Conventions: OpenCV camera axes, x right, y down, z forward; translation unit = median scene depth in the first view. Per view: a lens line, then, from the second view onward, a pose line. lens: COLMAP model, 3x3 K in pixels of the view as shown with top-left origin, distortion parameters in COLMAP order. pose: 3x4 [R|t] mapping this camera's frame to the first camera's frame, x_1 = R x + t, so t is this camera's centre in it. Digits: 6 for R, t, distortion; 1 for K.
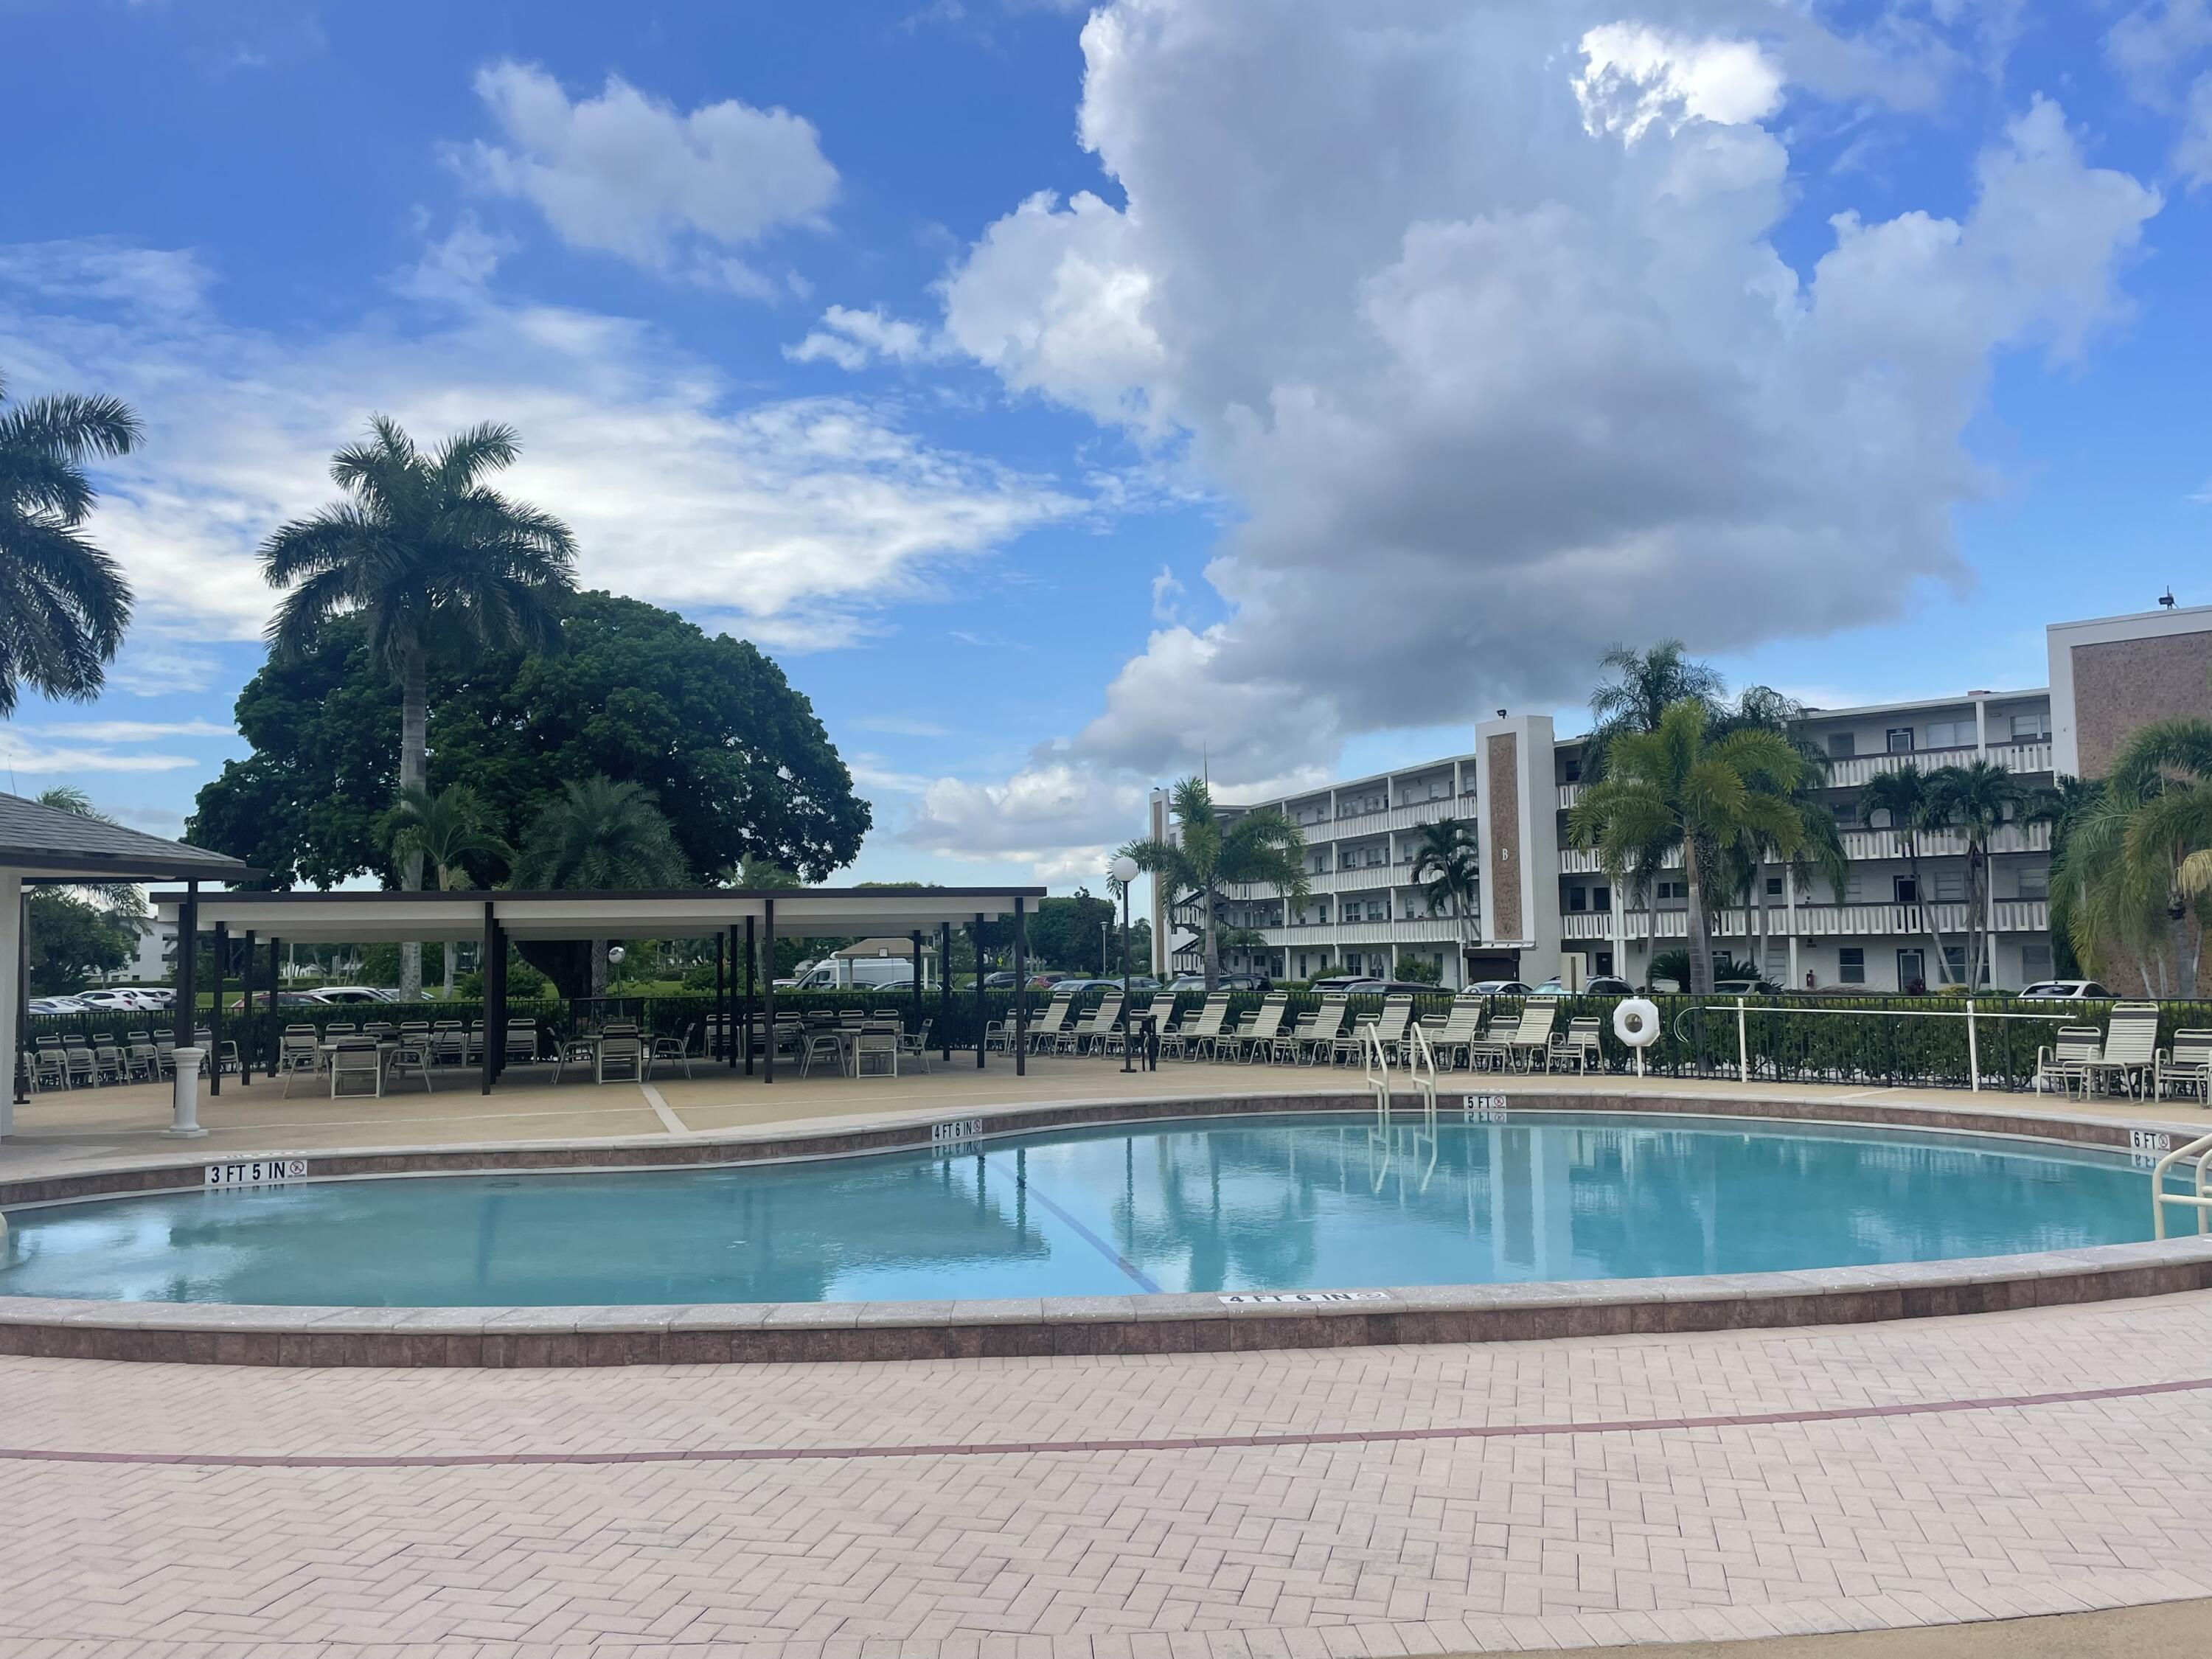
lens RADIAL K [[1806.5, 0, 1106.0], [0, 1806.5, 829.5], [0, 0, 1]] dist [0.100374, -0.123620]
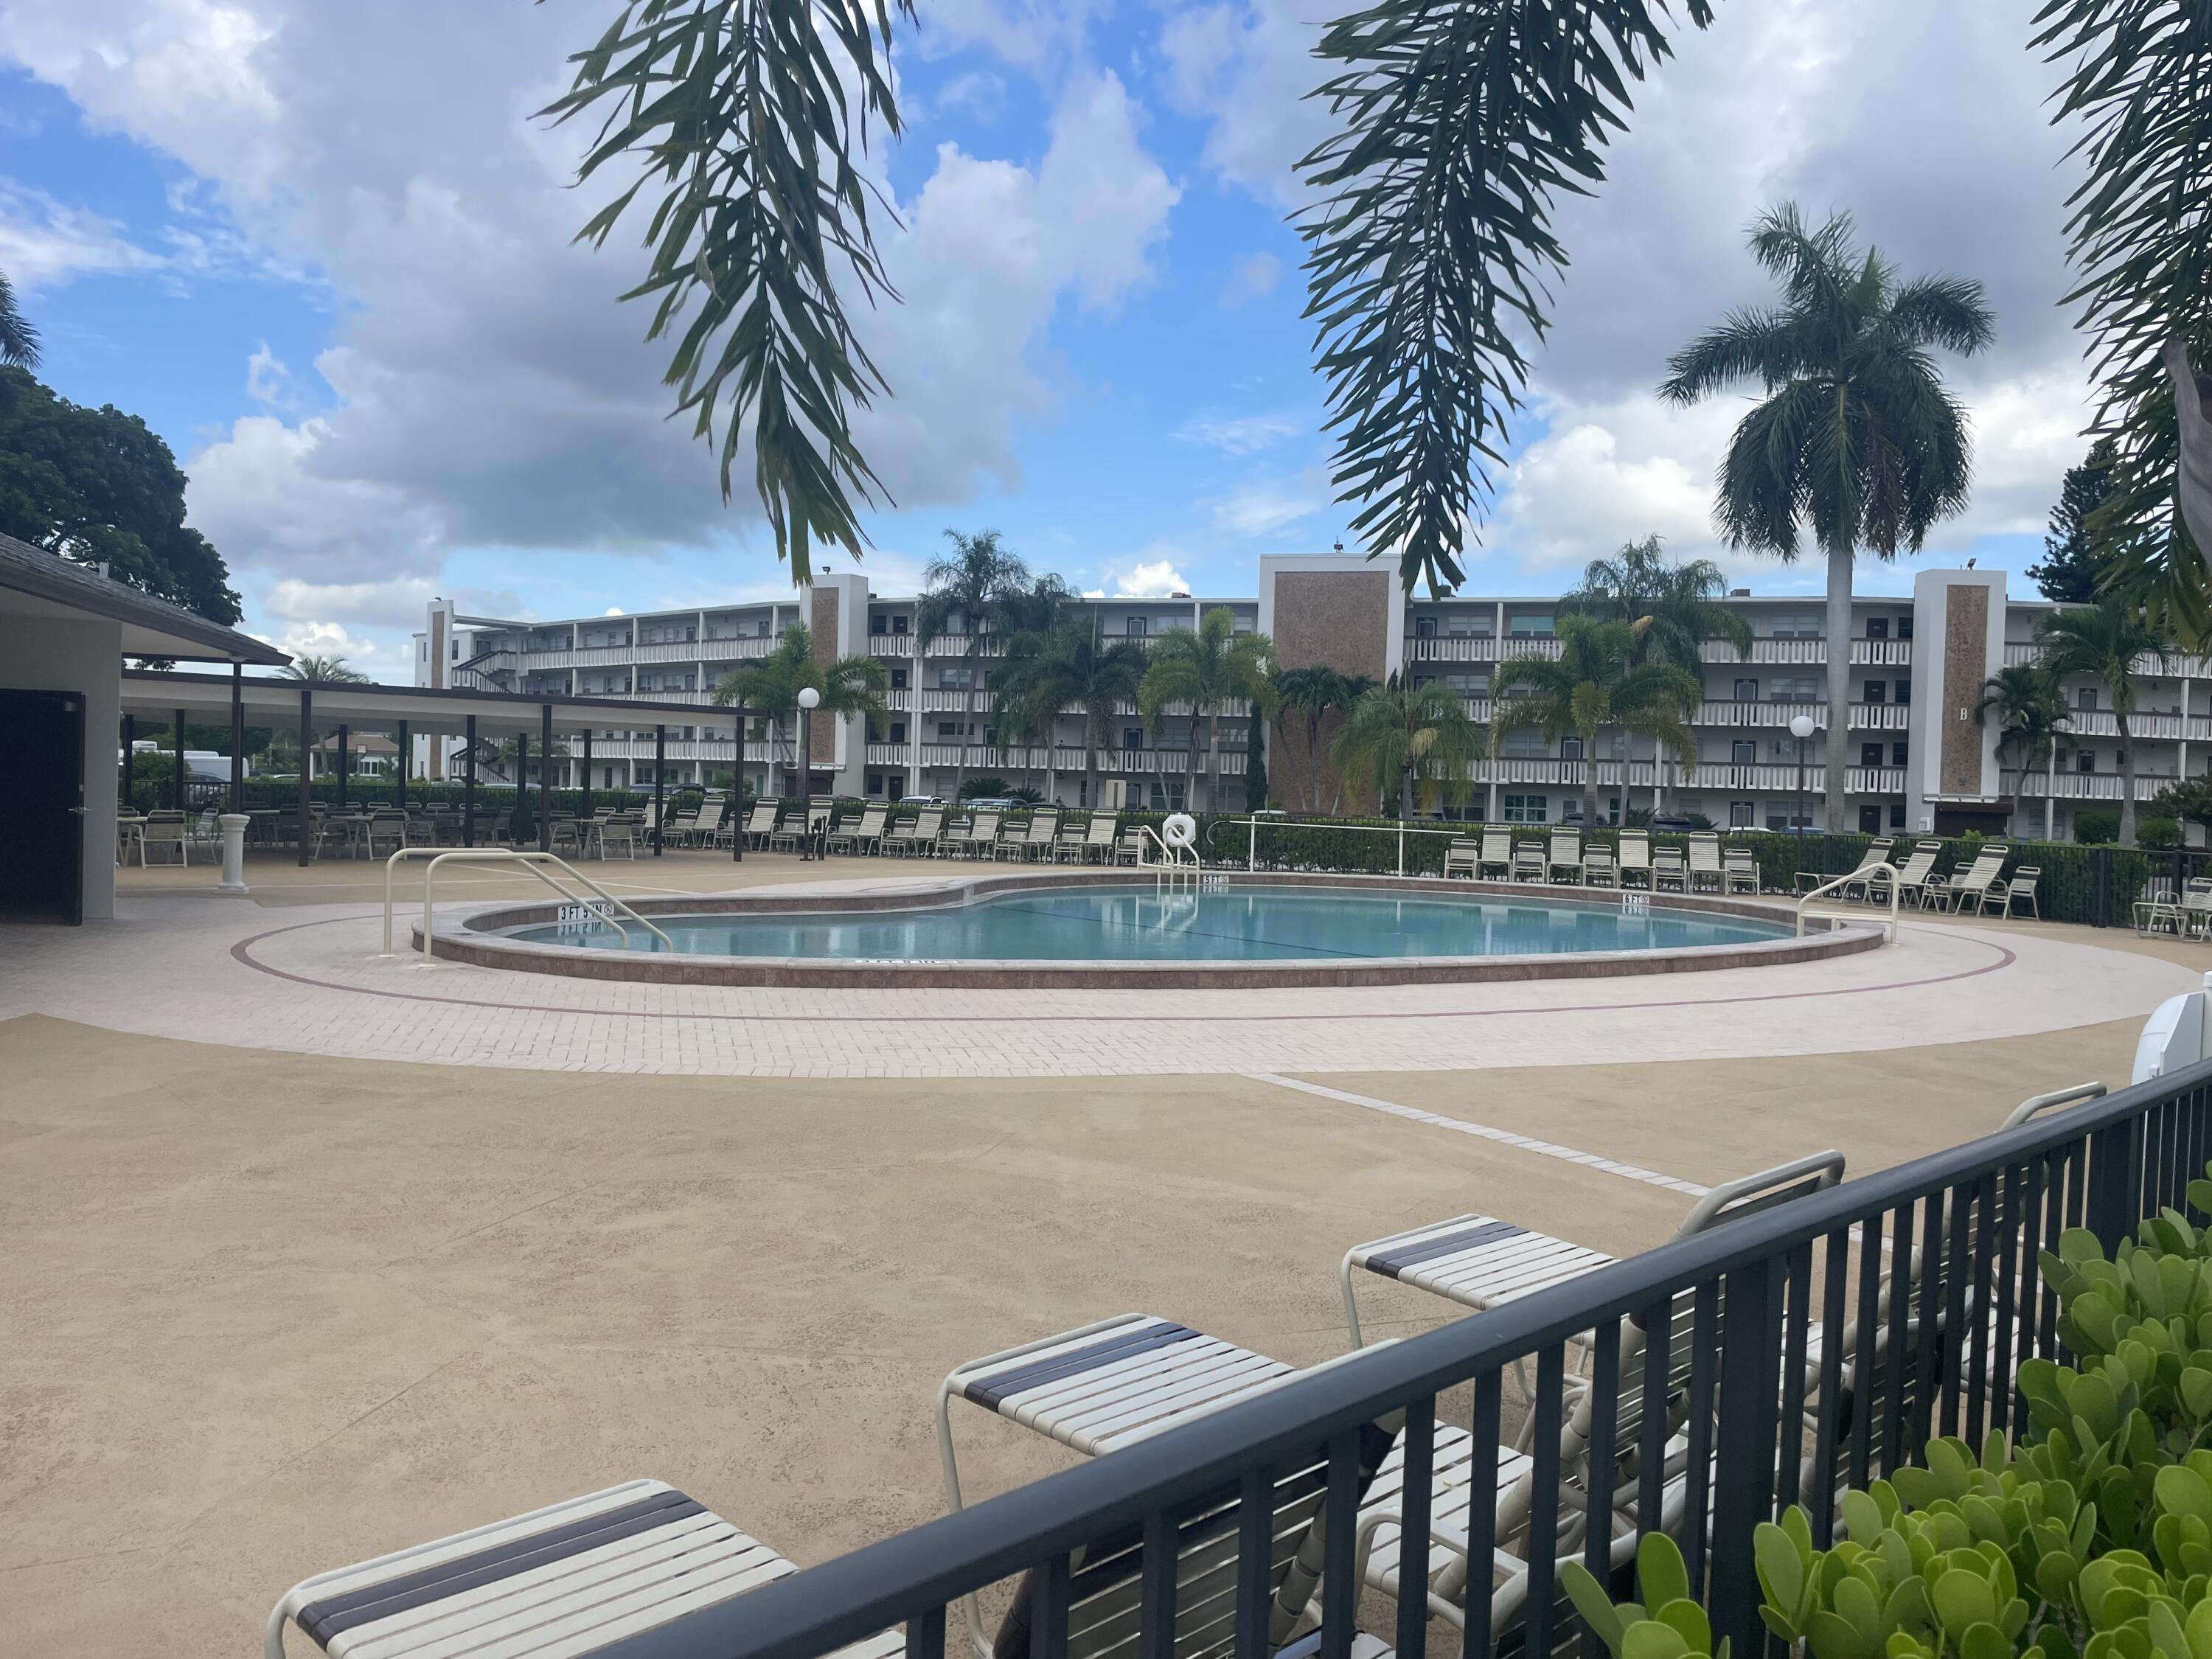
lens RADIAL K [[1642.2, 0, 1106.0], [0, 1642.2, 829.5], [0, 0, 1]] dist [0.095307, -0.110083]
pose [[0.875320, 0.027830, 0.482743, -0.182060], [-0.076993, 0.993627, 0.082323, 0.001398], [-0.477375, -0.109227, 0.871884, -0.046486]]
